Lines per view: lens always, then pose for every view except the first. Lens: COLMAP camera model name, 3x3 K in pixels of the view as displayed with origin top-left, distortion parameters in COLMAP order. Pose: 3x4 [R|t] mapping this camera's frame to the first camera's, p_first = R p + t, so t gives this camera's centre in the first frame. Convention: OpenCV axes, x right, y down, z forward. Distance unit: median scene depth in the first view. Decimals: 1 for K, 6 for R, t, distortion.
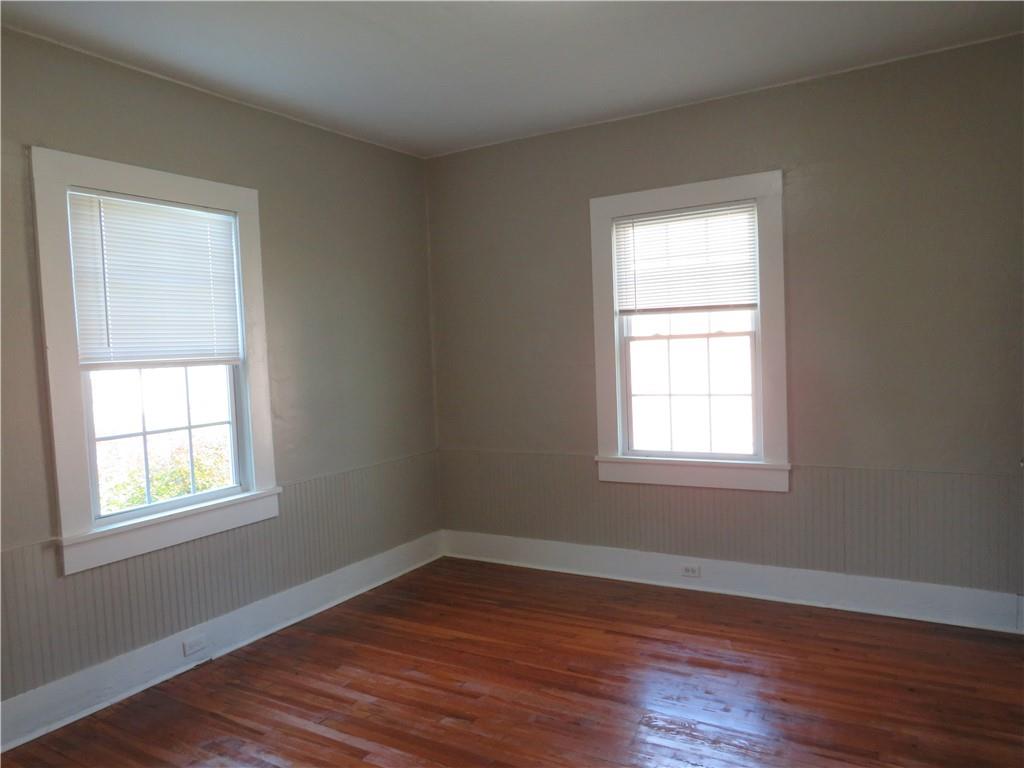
lens RADIAL K [[726.5, 0, 512.0], [0, 726.5, 384.0], [0, 0, 1]] dist [-0.024551, -0.003826]
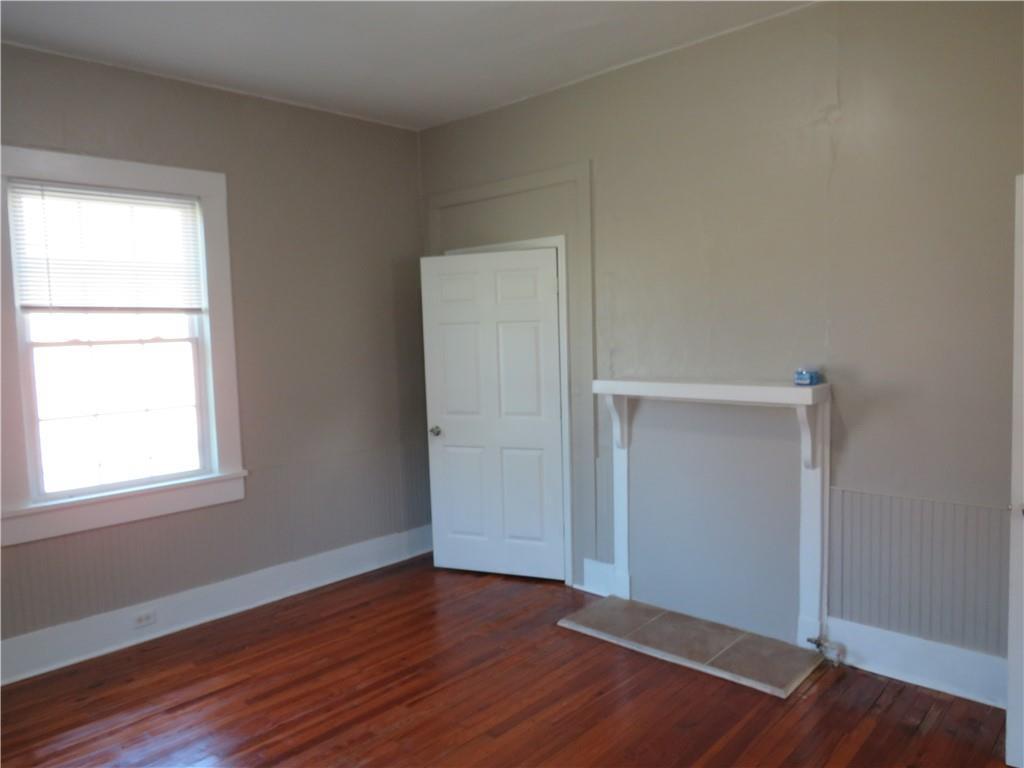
lens RADIAL K [[726.5, 0, 512.0], [0, 726.5, 384.0], [0, 0, 1]] dist [-0.024551, -0.003826]
pose [[0.203512, -0.040067, 0.978252, -0.524545], [0.064354, 0.997549, 0.027469, -0.012852], [-0.976955, 0.057364, 0.205592, 0.430090]]
